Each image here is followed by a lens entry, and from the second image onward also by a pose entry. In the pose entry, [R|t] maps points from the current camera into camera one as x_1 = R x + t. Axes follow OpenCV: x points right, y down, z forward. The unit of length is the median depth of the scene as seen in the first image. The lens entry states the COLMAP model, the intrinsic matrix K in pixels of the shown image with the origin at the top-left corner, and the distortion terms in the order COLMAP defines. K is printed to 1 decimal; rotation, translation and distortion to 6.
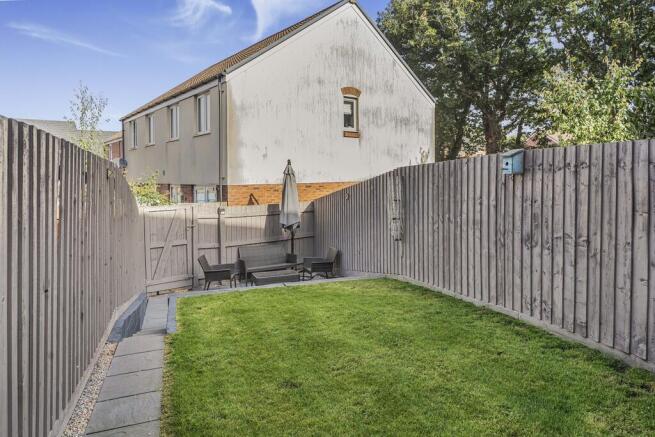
lens RADIAL K [[427.9, 0, 327.9], [0, 427.9, 169.2], [0, 0, 1]] dist [0.002848, 0.000268]
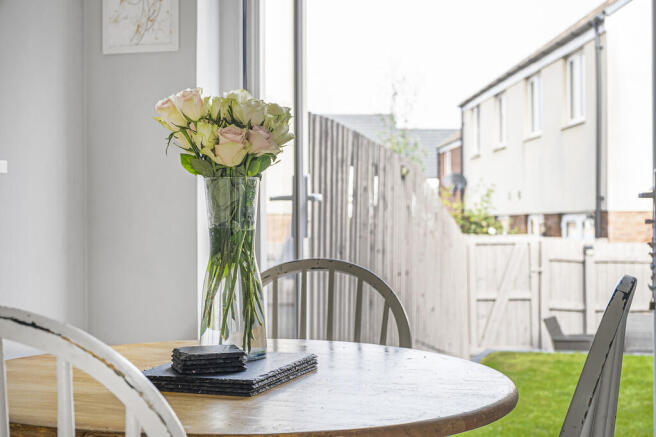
lens RADIAL K [[993.3, 0, 328.0], [0, 993.3, 218.5], [0, 0, 1]] dist [0.002420, 0.051512]
pose [[0.823163, 0.009586, -0.567724, 0.254114], [-0.003769, 0.999928, 0.011420, 0.041022], [0.567792, -0.007261, 0.823140, -0.374845]]
